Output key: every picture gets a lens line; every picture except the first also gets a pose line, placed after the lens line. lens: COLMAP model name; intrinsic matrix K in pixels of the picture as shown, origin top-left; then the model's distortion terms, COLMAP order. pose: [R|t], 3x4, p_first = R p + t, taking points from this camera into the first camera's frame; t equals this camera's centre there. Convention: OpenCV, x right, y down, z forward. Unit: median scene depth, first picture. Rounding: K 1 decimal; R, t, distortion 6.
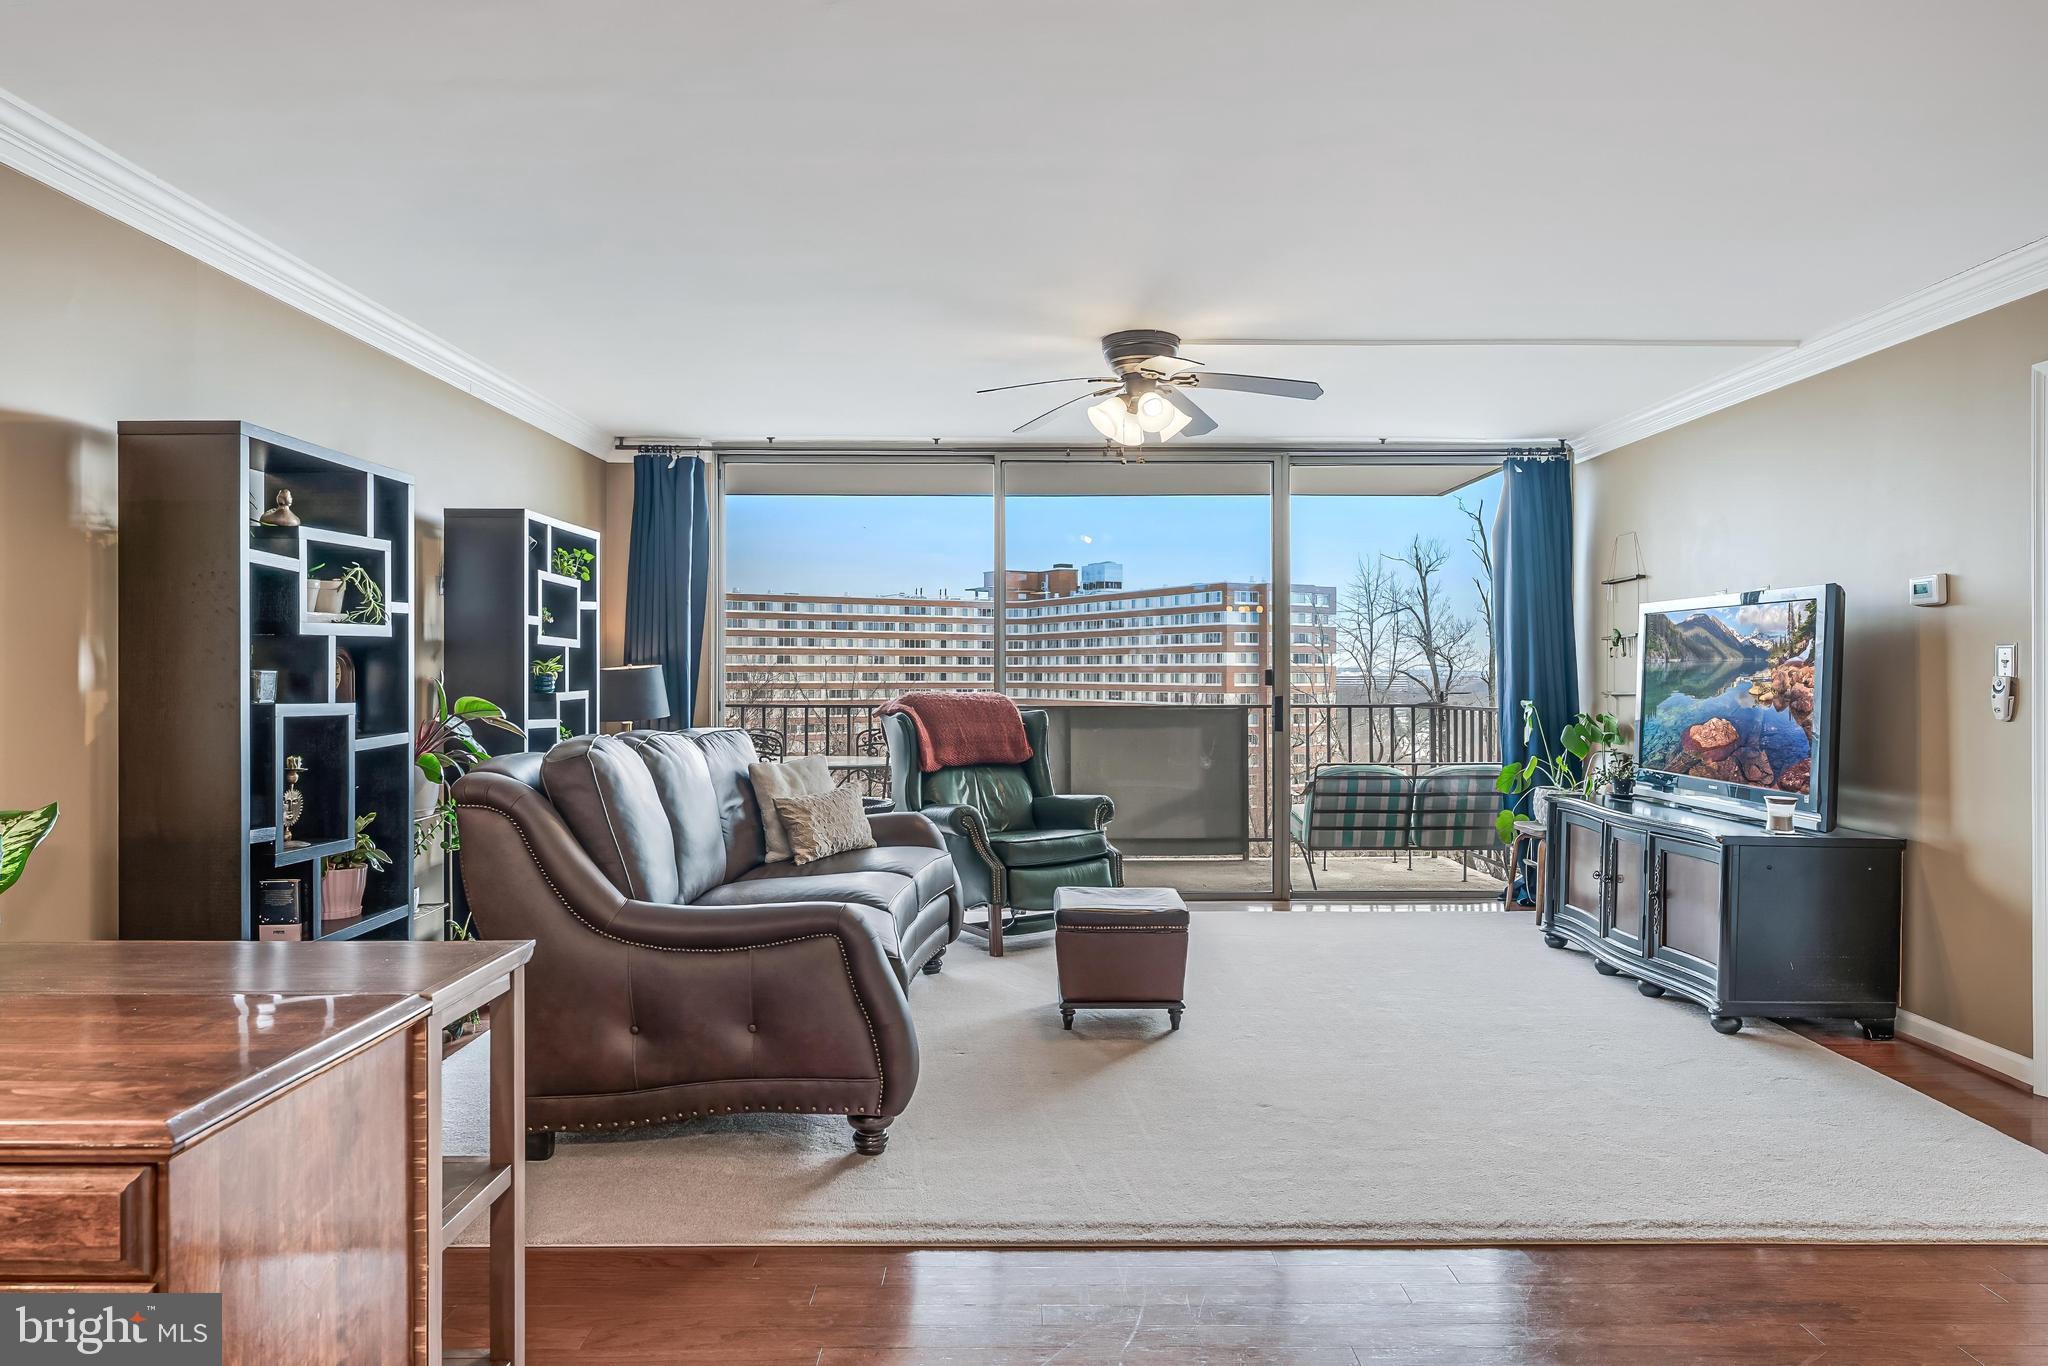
lens RADIAL K [[1270.6, 0, 1037.0], [0, 1270.6, 684.0], [0, 0, 1]] dist [-0.004123, 0.003958]
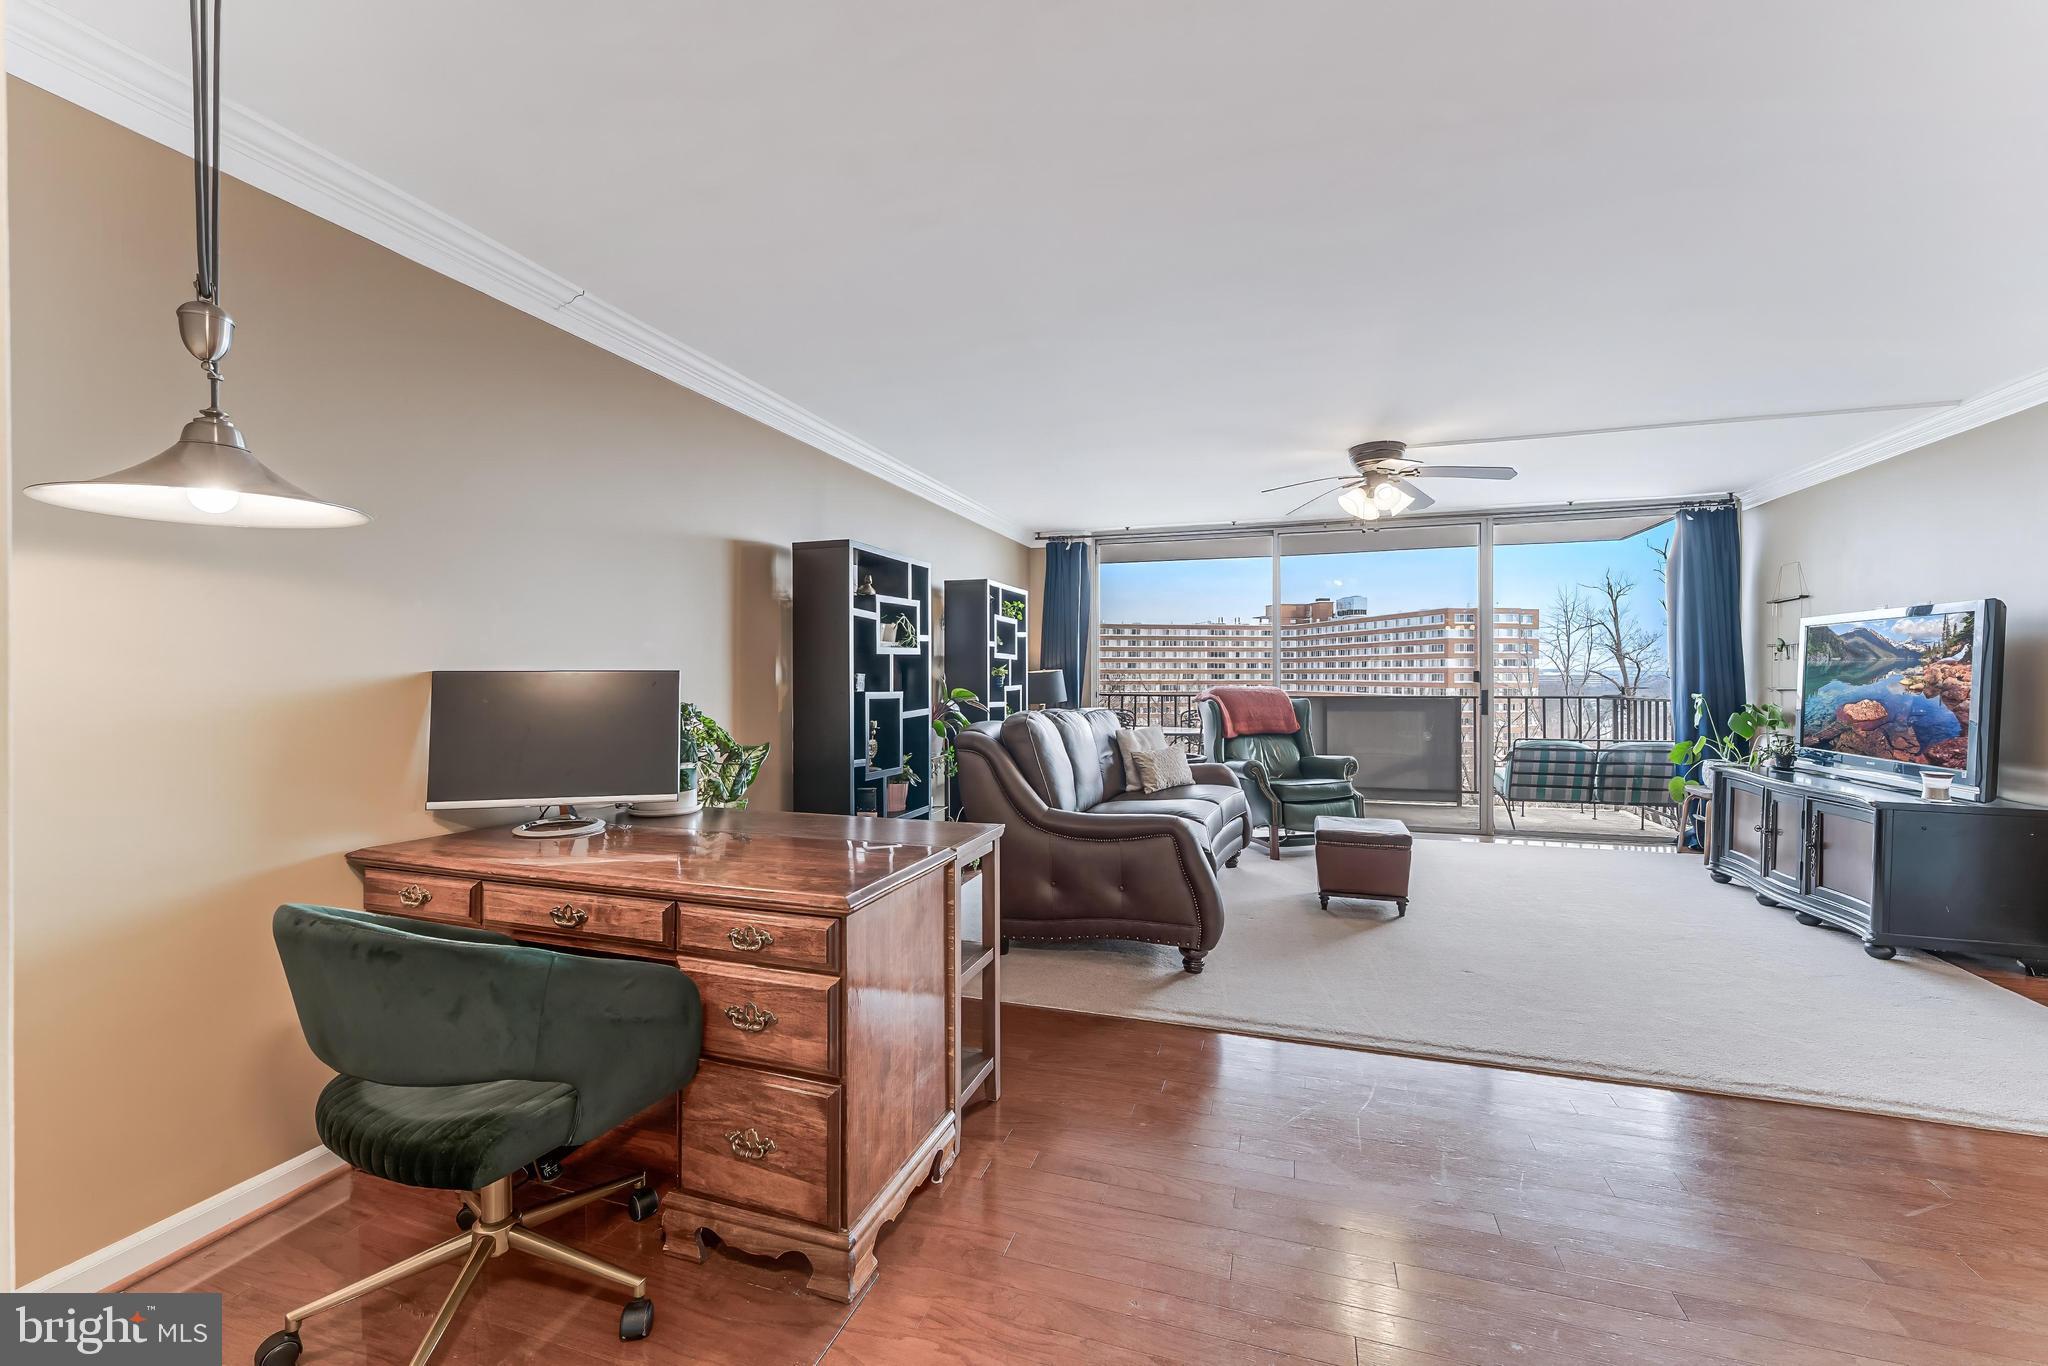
lens RADIAL K [[827.7, 0, 1026.8], [0, 827.7, 682.0], [0, 0, 1]] dist [0.001326, -0.000707]
pose [[0.948351, 0.000246, -0.317222, 0.000995], [0.000004, 1.000000, 0.000789, 0.000330], [0.317223, -0.000750, 0.948351, -0.032831]]
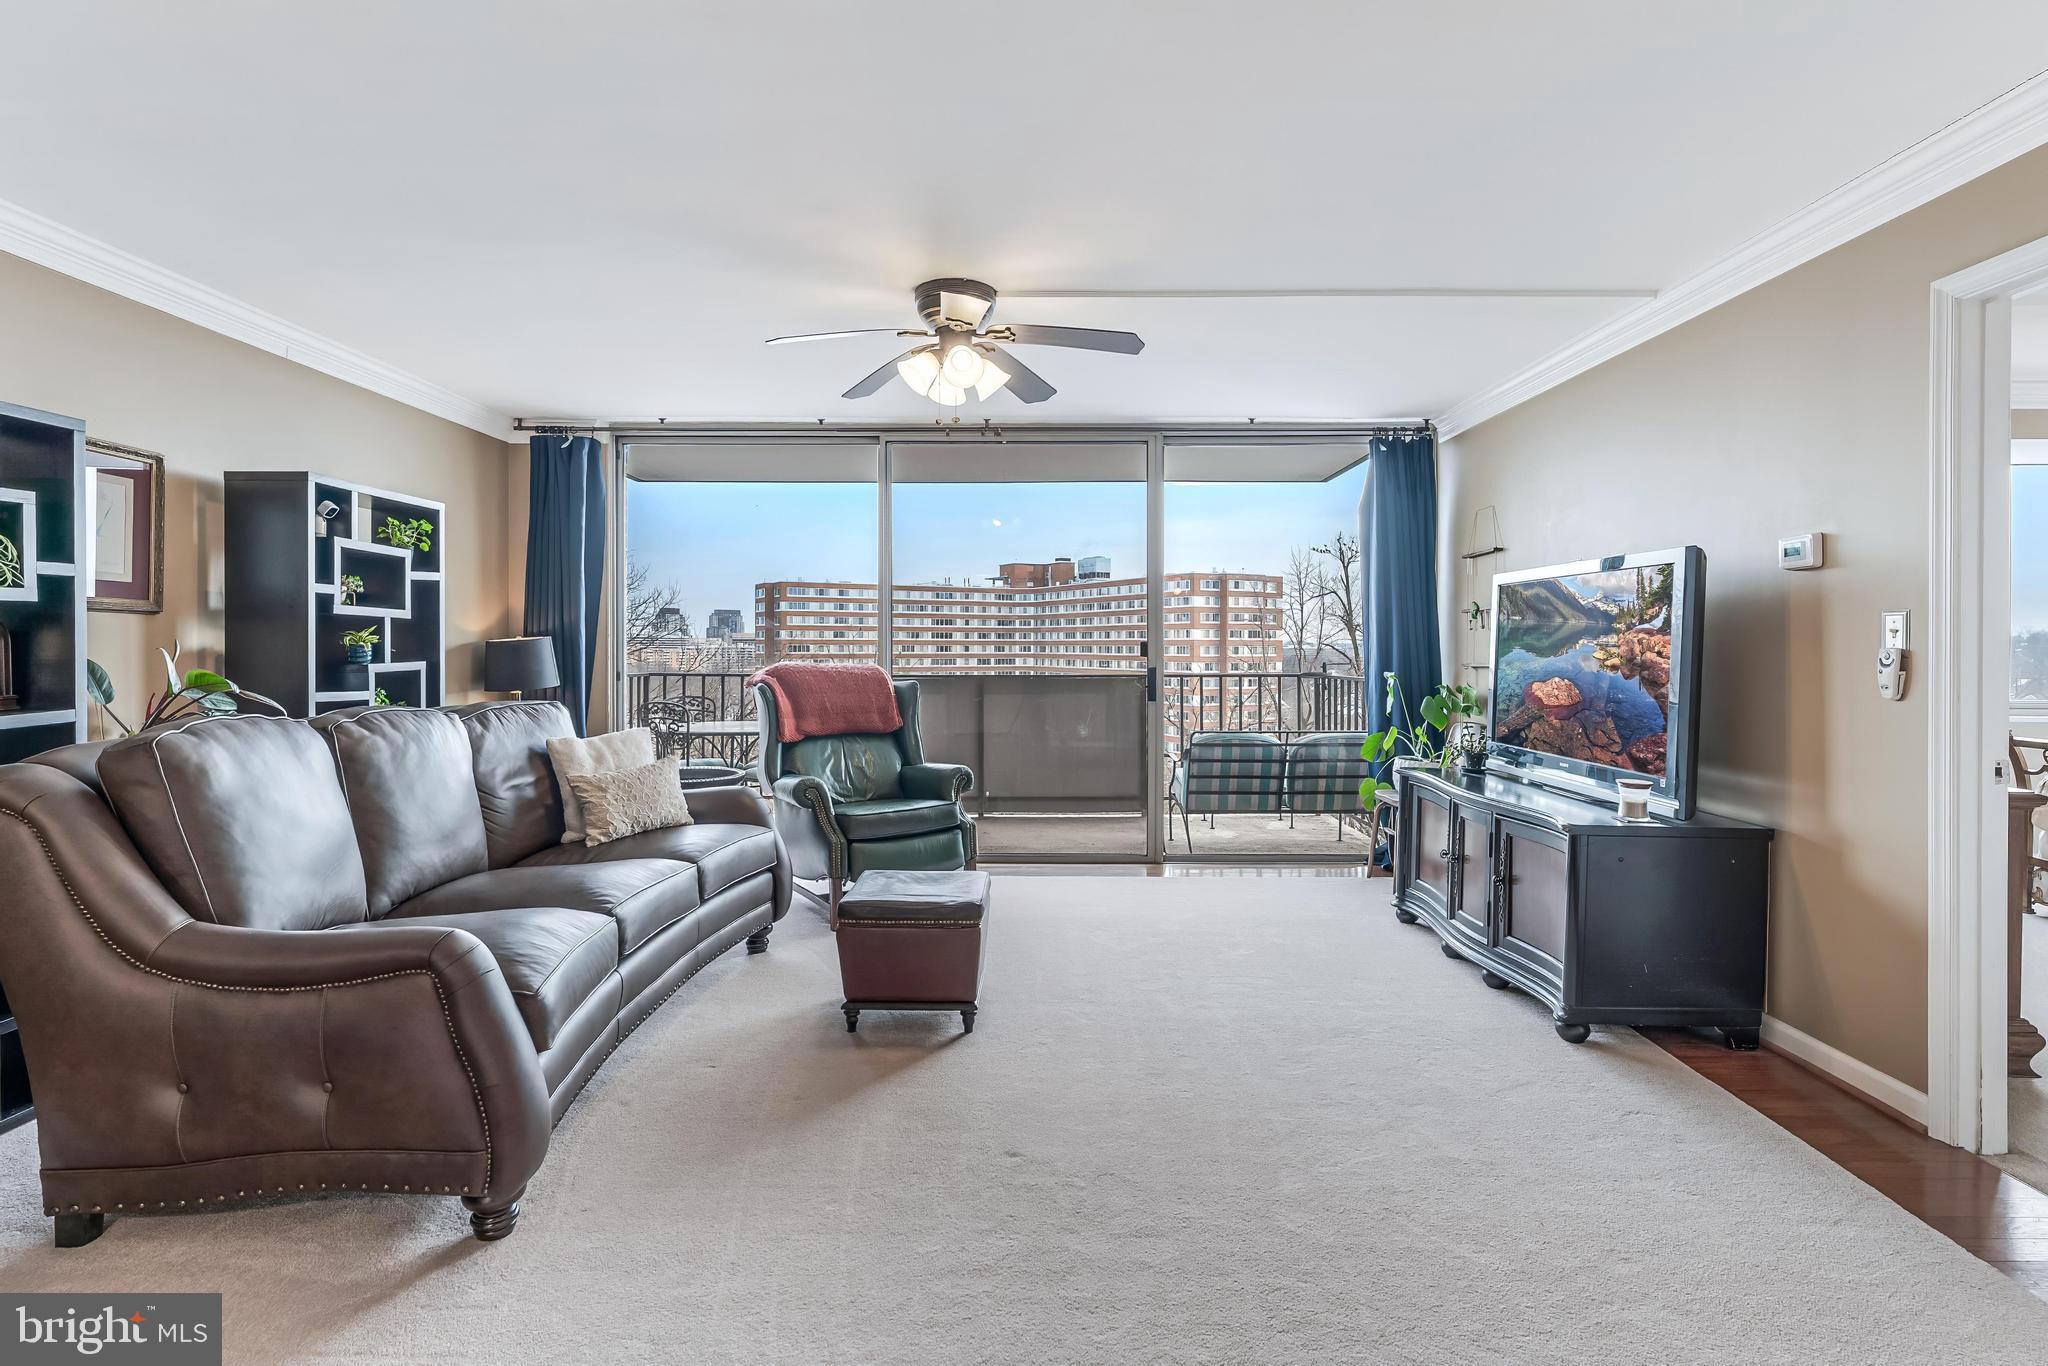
lens RADIAL K [[1016.4, 0, 1030.3], [0, 1016.4, 659.4], [0, 0, 1]] dist [-0.001237, 0.000219]
pose [[0.999912, 0.001154, -0.013217, 0.115536], [-0.001092, 0.999988, 0.004682, -0.000623], [0.013222, -0.004667, 0.999902, 0.189331]]
